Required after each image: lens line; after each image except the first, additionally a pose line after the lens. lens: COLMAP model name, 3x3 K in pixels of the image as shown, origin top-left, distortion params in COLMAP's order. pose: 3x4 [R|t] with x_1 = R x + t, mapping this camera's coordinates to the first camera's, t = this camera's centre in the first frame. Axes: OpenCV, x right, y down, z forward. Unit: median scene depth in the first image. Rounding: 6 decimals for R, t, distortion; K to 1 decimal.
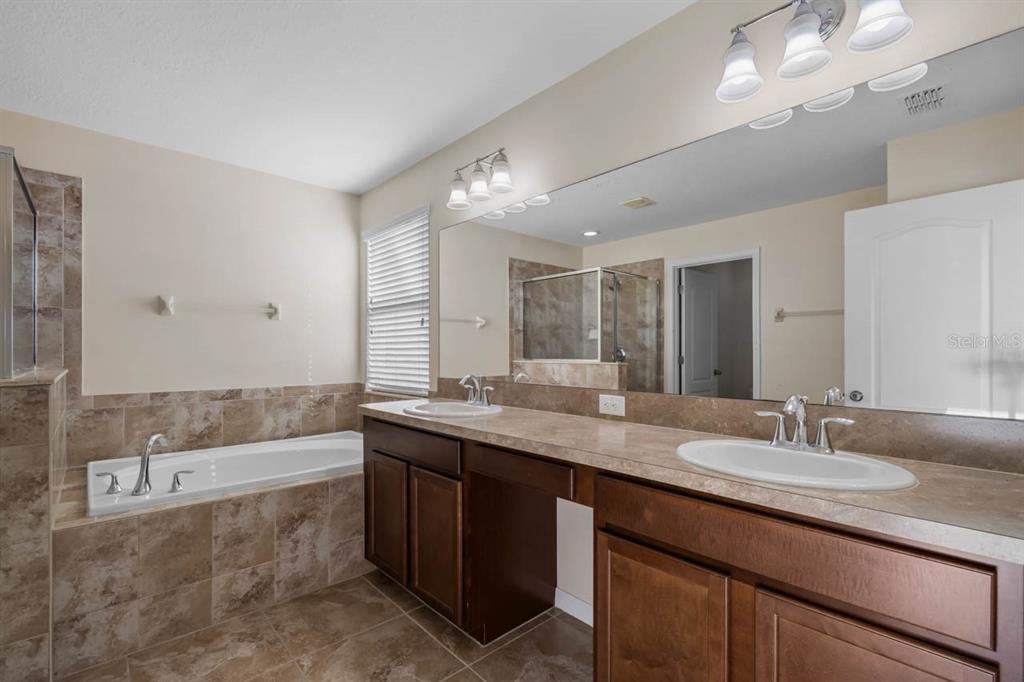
lens RADIAL K [[462.6, 0, 515.0], [0, 462.6, 352.7], [0, 0, 1]] dist [-0.000179, -0.000909]
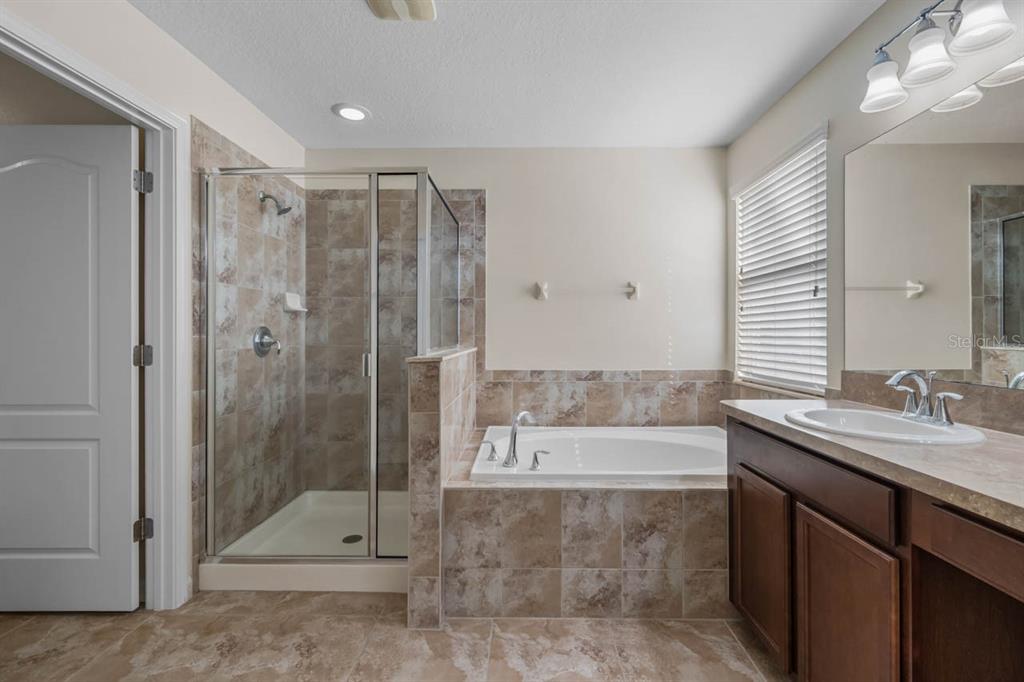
lens RADIAL K [[466.4, 0, 515.2], [0, 466.4, 334.2], [0, 0, 1]] dist [0.009117, -0.005912]
pose [[0.722135, -0.000228, -0.691753, -0.044511], [0.000363, 1.000000, 0.000049, 0.000206], [0.691752, -0.000287, 0.722135, 0.196713]]
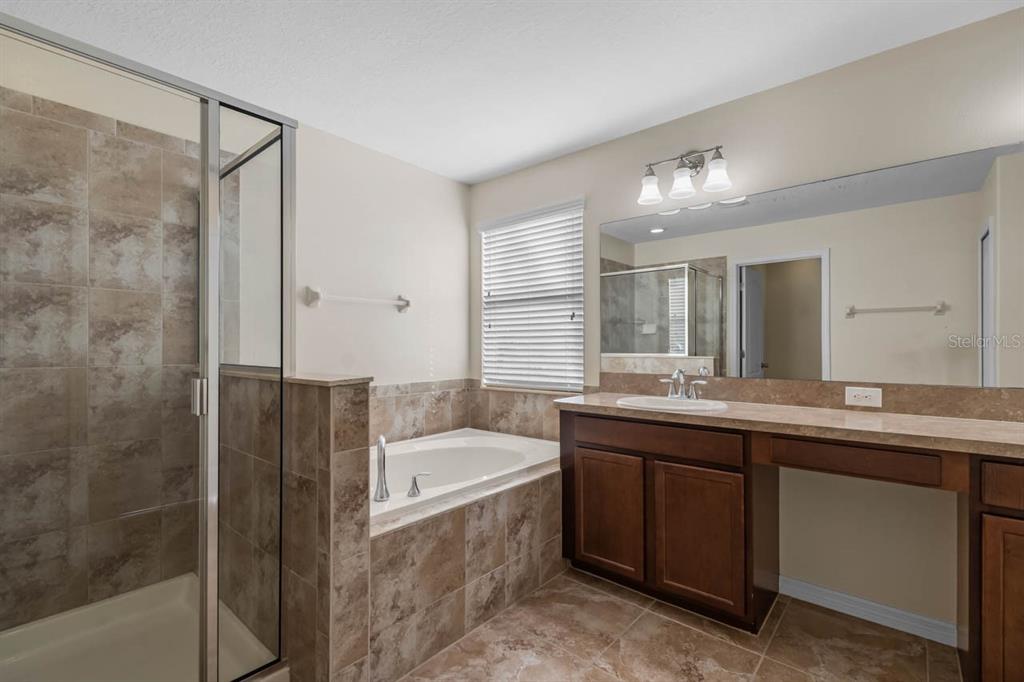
lens RADIAL K [[463.4, 0, 514.9], [0, 463.4, 347.0], [0, 0, 1]] dist [0.003310, 0.000144]
pose [[0.993053, -0.001524, 0.117658, -0.564501], [0.001582, 0.999999, -0.000397, -0.000444], [-0.117658, 0.000580, 0.993054, 0.037485]]
